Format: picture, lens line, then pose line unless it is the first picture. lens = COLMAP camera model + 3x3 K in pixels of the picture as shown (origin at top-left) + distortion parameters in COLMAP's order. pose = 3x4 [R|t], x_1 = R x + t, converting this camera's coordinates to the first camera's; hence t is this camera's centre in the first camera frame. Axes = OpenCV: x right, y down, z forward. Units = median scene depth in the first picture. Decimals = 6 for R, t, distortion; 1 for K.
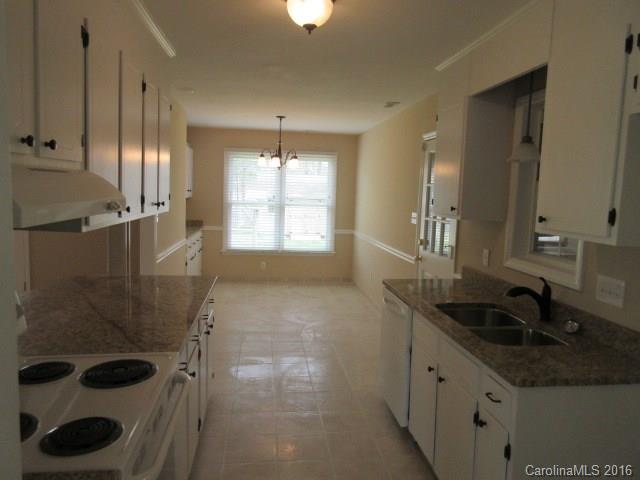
lens RADIAL K [[477.5, 0, 320.0], [0, 477.5, 240.0], [0, 0, 1]] dist [0.001285, 0.000704]
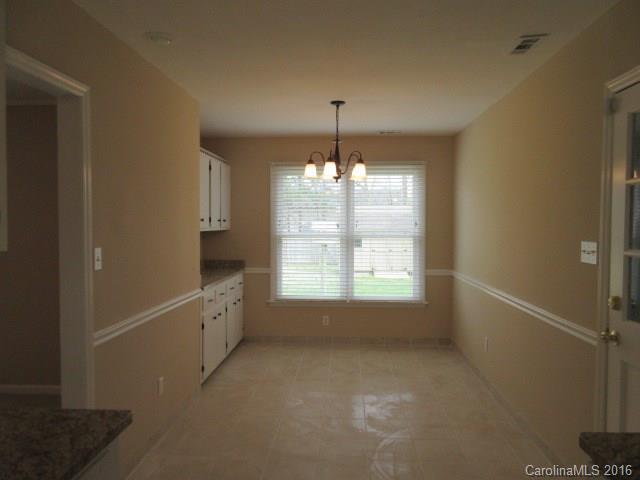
lens RADIAL K [[477.5, 0, 320.0], [0, 477.5, 240.0], [0, 0, 1]] dist [0.001285, 0.000704]
pose [[0.983521, -0.025428, -0.178994, 0.005857], [0.012265, 0.997163, -0.074266, -0.016350], [0.180375, 0.070847, 0.981043, 0.296016]]
